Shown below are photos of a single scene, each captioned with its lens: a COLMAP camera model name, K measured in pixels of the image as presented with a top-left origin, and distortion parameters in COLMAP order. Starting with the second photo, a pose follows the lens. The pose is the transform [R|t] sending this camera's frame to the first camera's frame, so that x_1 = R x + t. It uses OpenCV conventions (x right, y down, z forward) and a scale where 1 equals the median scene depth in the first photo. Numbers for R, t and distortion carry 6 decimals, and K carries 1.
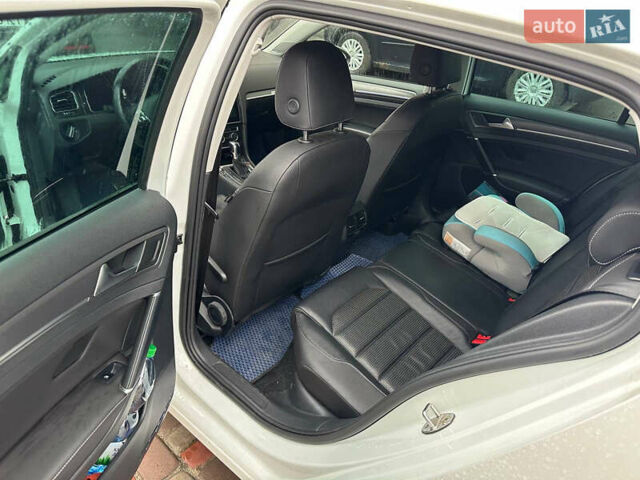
lens RADIAL K [[453.8, 0, 318.9], [0, 453.8, 241.9], [0, 0, 1]] dist [0.074945, -0.112615]
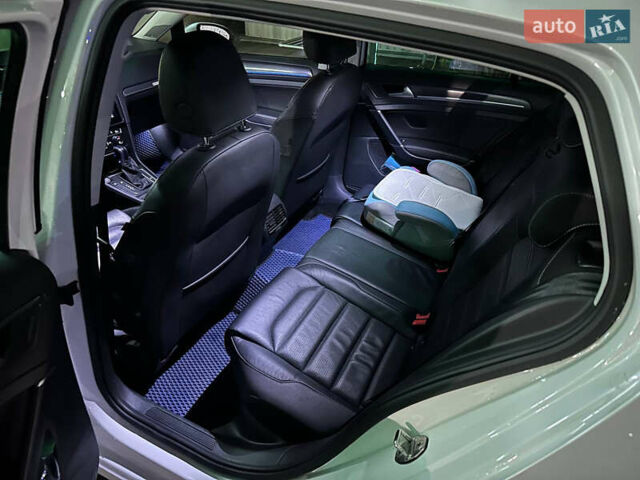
lens RADIAL K [[440.3, 0, 325.6], [0, 440.3, 239.9], [0, 0, 1]] dist [0.020980, 0.001882]
pose [[0.964986, -0.172421, 0.197669, -0.006138], [0.155443, 0.982919, 0.098529, -0.070059], [-0.211281, -0.064353, 0.975305, 0.091501]]
